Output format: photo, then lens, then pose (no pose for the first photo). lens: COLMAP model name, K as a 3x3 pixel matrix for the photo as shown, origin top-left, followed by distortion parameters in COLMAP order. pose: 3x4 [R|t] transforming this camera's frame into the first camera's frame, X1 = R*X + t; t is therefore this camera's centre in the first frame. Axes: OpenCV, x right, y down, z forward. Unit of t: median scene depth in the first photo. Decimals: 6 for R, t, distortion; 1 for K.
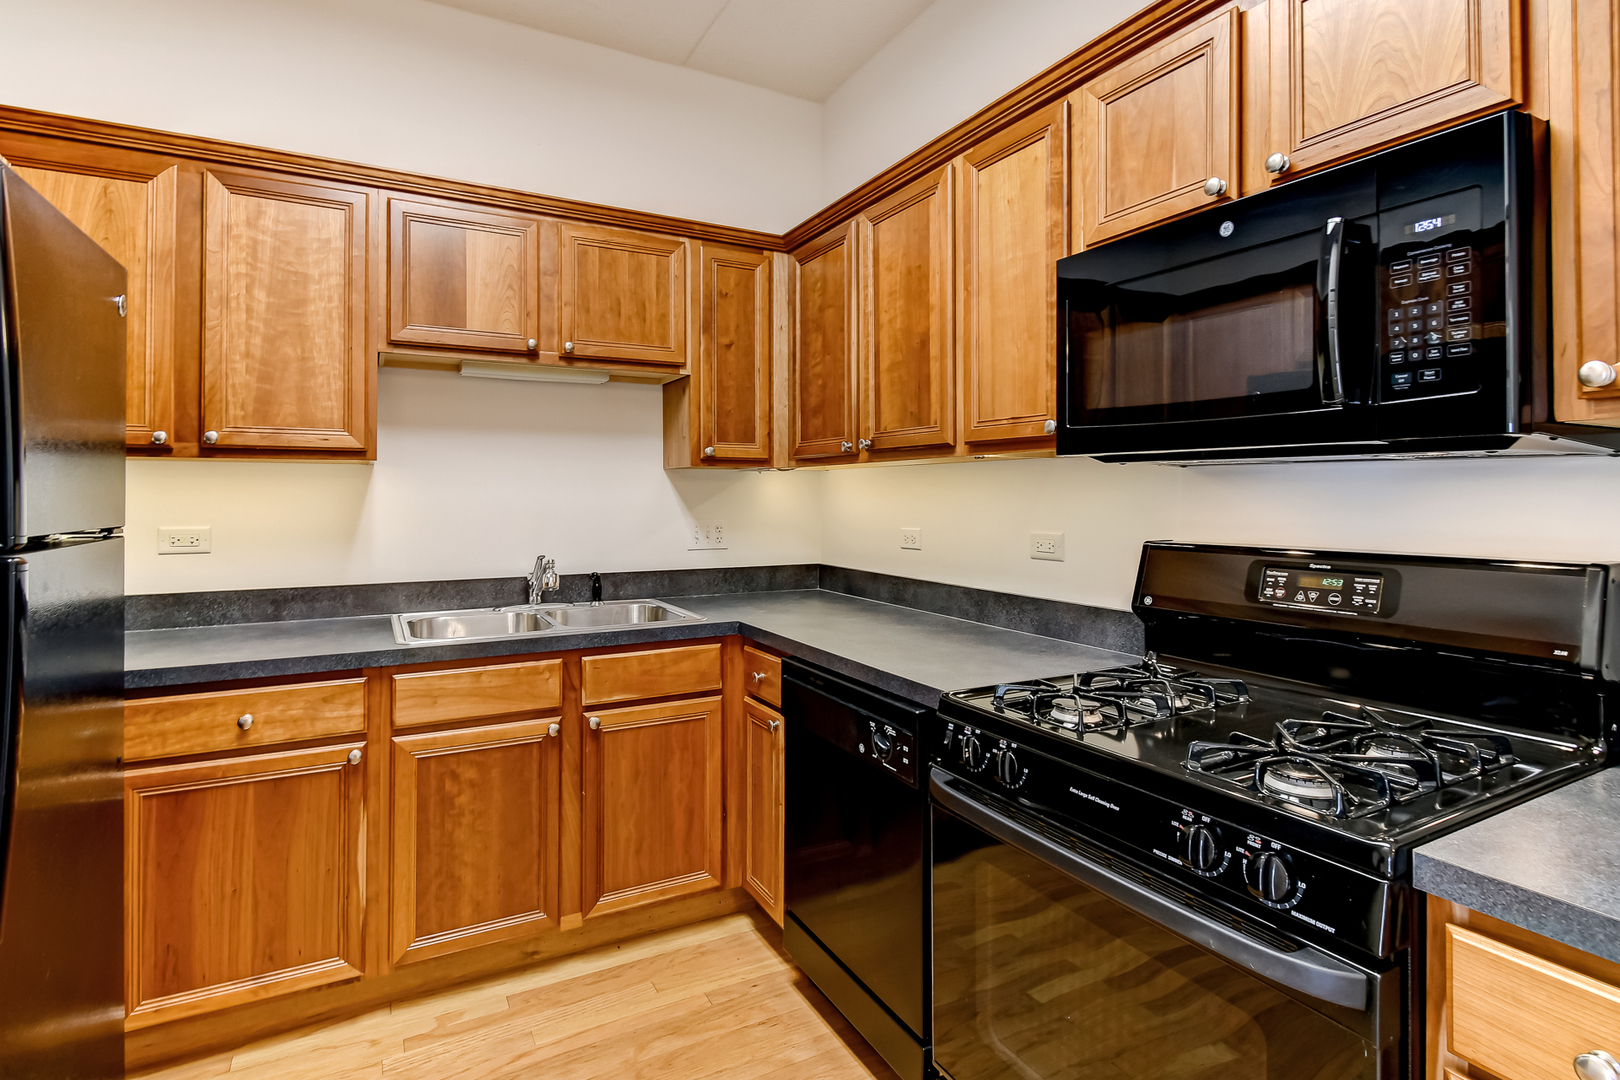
lens RADIAL K [[799.7, 0, 811.9], [0, 799.7, 481.1], [0, 0, 1]] dist [-0.022954, -0.000557]
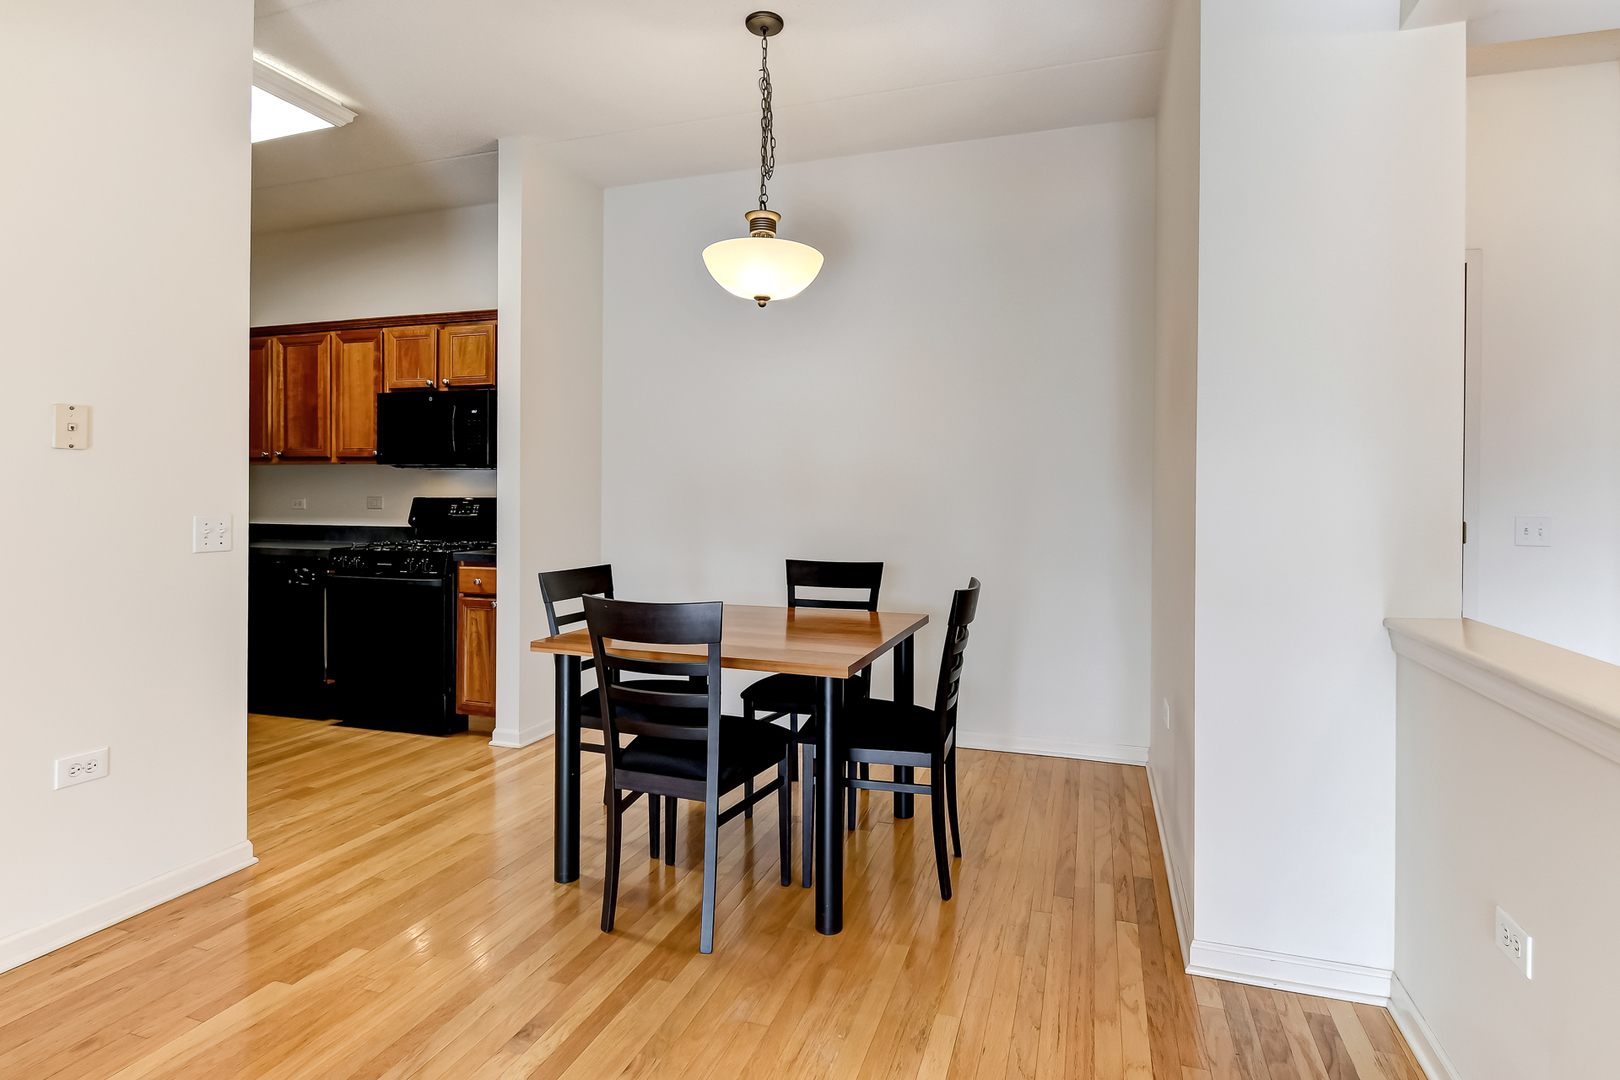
lens RADIAL K [[785.1, 0, 816.9], [0, 785.1, 523.5], [0, 0, 1]] dist [0.000698, -0.000403]
pose [[0.721978, -0.014181, 0.691771, -0.357180], [-0.021555, 0.998844, 0.042971, 0.016418], [-0.691580, -0.045935, 0.720838, -1.514335]]
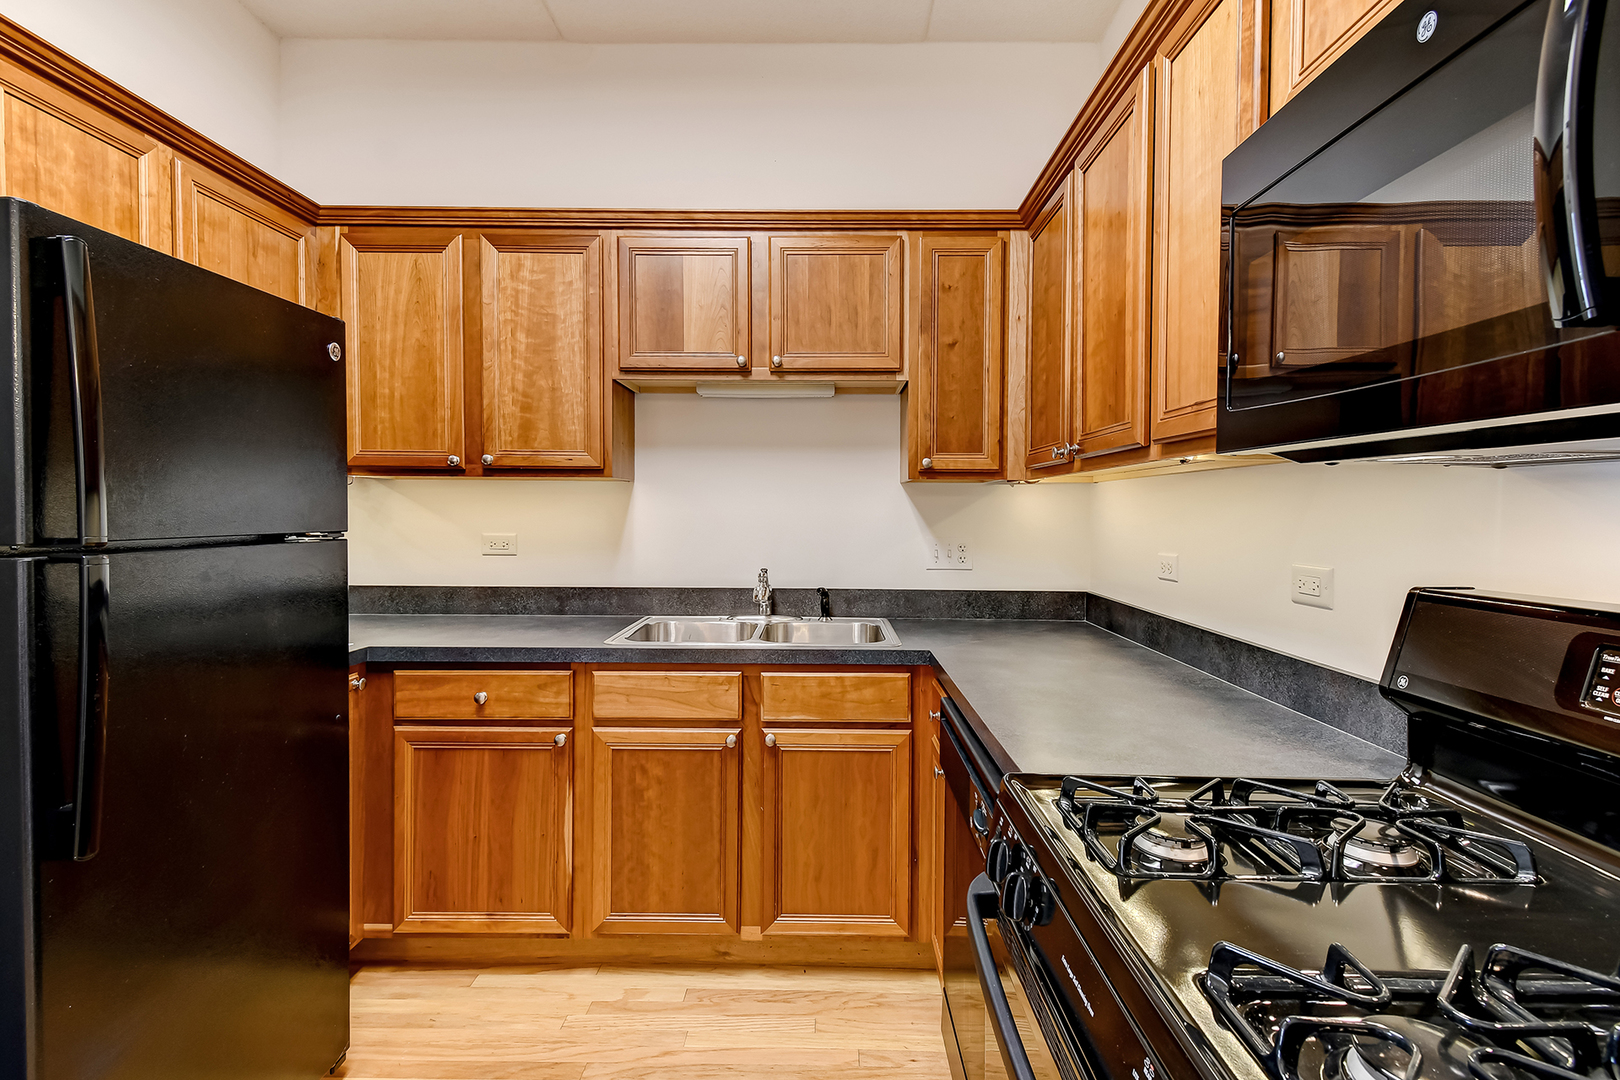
lens RADIAL K [[785.1, 0, 816.9], [0, 785.1, 523.5], [0, 0, 1]] dist [0.000698, -0.000403]
pose [[0.871450, 0.014665, -0.490264, 0.253446], [0.001009, 0.999497, 0.031691, 0.004338], [0.490483, -0.028112, 0.870997, 0.189014]]
